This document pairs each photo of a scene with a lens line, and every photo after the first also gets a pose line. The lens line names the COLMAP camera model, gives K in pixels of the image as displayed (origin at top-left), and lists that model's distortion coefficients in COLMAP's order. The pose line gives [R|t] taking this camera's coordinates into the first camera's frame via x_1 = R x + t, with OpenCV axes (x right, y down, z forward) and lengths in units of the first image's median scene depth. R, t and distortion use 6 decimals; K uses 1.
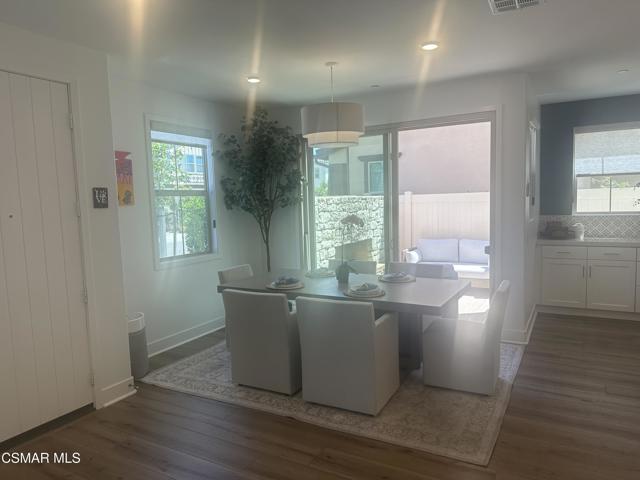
lens RADIAL K [[444.6, 0, 320.0], [0, 444.6, 240.0], [0, 0, 1]] dist [0.108386, -0.159374]
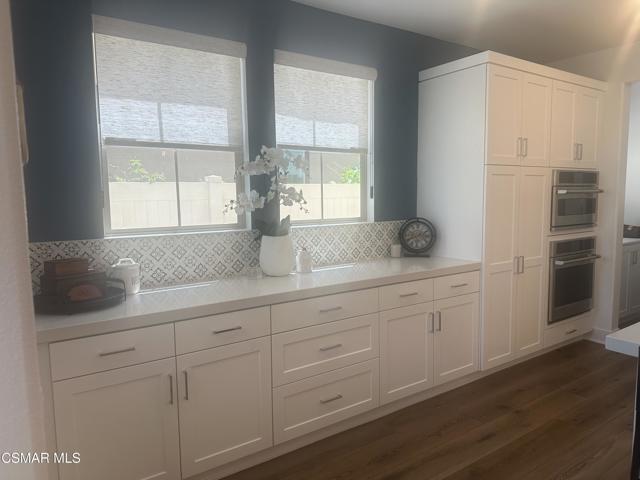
lens RADIAL K [[444.6, 0, 320.0], [0, 444.6, 240.0], [0, 0, 1]] dist [0.108386, -0.159374]
pose [[0.436394, -0.068646, 0.897133, 0.286651], [0.082203, 0.995957, 0.036221, -0.053308], [-0.895993, 0.057940, 0.440272, 0.665409]]
